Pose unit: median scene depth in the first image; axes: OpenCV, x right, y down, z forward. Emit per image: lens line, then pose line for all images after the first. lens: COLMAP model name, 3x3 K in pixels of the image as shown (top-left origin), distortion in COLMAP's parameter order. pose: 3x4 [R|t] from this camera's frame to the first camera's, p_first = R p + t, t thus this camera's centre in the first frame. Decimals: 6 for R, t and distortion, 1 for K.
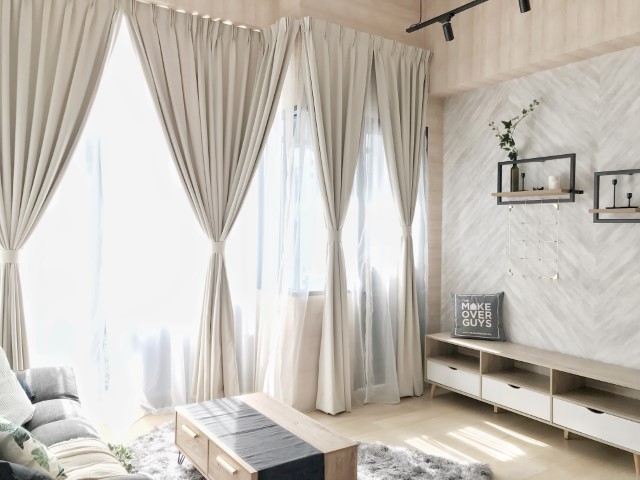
lens RADIAL K [[523.7, 0, 321.0], [0, 523.7, 235.2], [0, 0, 1]] dist [0.012616, -0.014859]
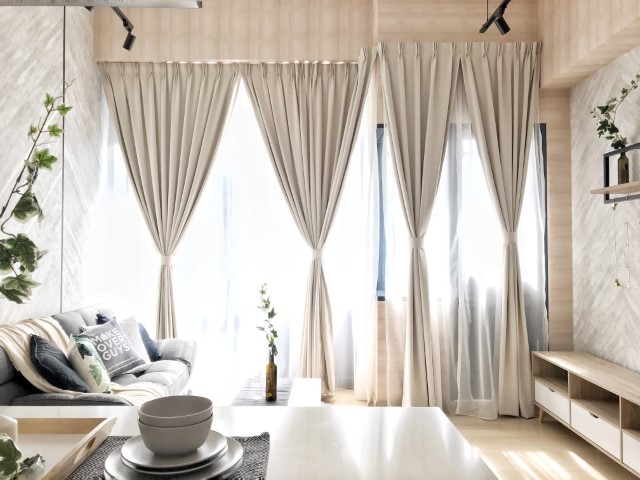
lens RADIAL K [[523.7, 0, 310.5], [0, 523.7, 235.3], [0, 0, 1]] dist [0.012616, -0.014859]
pose [[0.825658, -0.028194, -0.563466, 0.434378], [0.005097, 0.999083, -0.042522, 0.028810], [0.564148, 0.032237, 0.825044, 0.028224]]
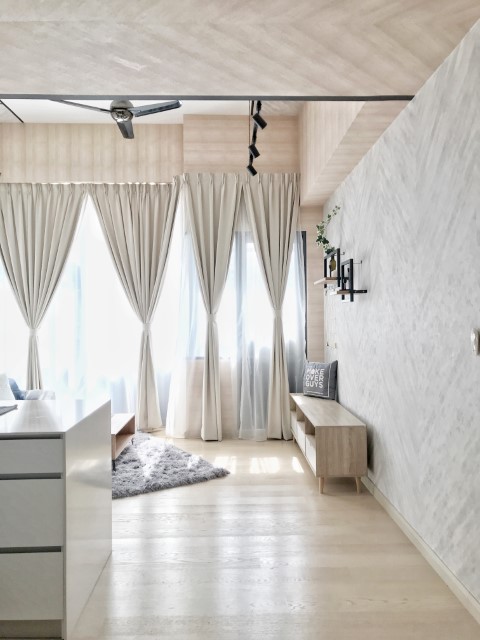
lens RADIAL K [[523.7, 0, 252.0], [0, 523.7, 315.9], [0, 0, 1]] dist [0.012616, -0.014859]
pose [[0.846435, -0.023546, -0.531971, 0.883505], [0.016397, 0.999701, -0.018159, 0.023463], [0.532240, 0.006648, 0.846568, -0.161788]]
